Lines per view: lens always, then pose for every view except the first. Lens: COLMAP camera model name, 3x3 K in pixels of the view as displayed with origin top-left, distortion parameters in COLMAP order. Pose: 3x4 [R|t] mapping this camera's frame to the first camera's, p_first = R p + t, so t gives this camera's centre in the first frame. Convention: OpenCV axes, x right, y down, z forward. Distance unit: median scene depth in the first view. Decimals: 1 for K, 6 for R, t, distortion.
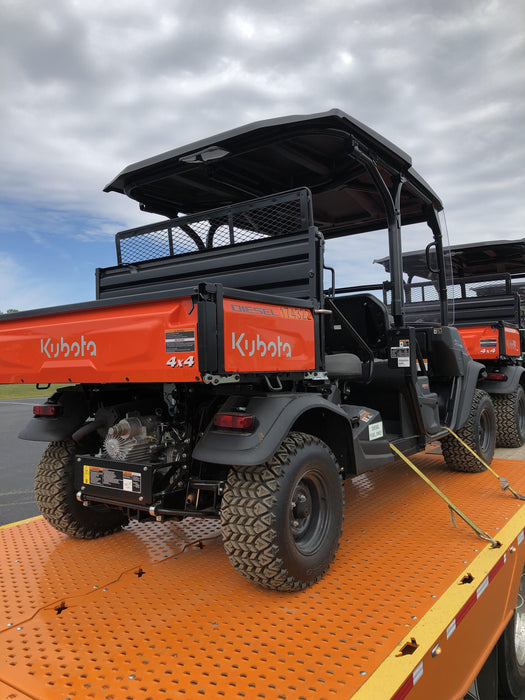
lens RADIAL K [[570.5, 0, 262.5], [0, 570.5, 350.0], [0, 0, 1]] dist [-0.006520, -0.002145]
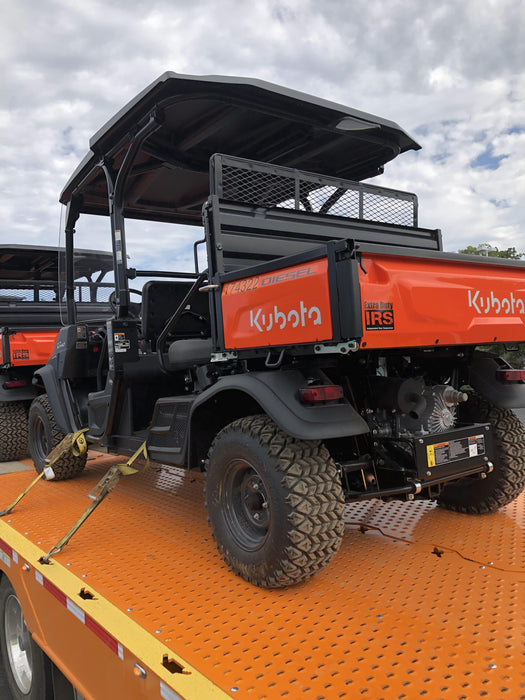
lens RADIAL K [[570.5, 0, 262.5], [0, 570.5, 350.0], [0, 0, 1]] dist [-0.006520, -0.002145]
pose [[0.297112, 0.027653, 0.954442, -1.270848], [0.025864, 0.998981, -0.036995, 0.091077], [-0.954492, 0.035678, 0.296094, 1.040929]]
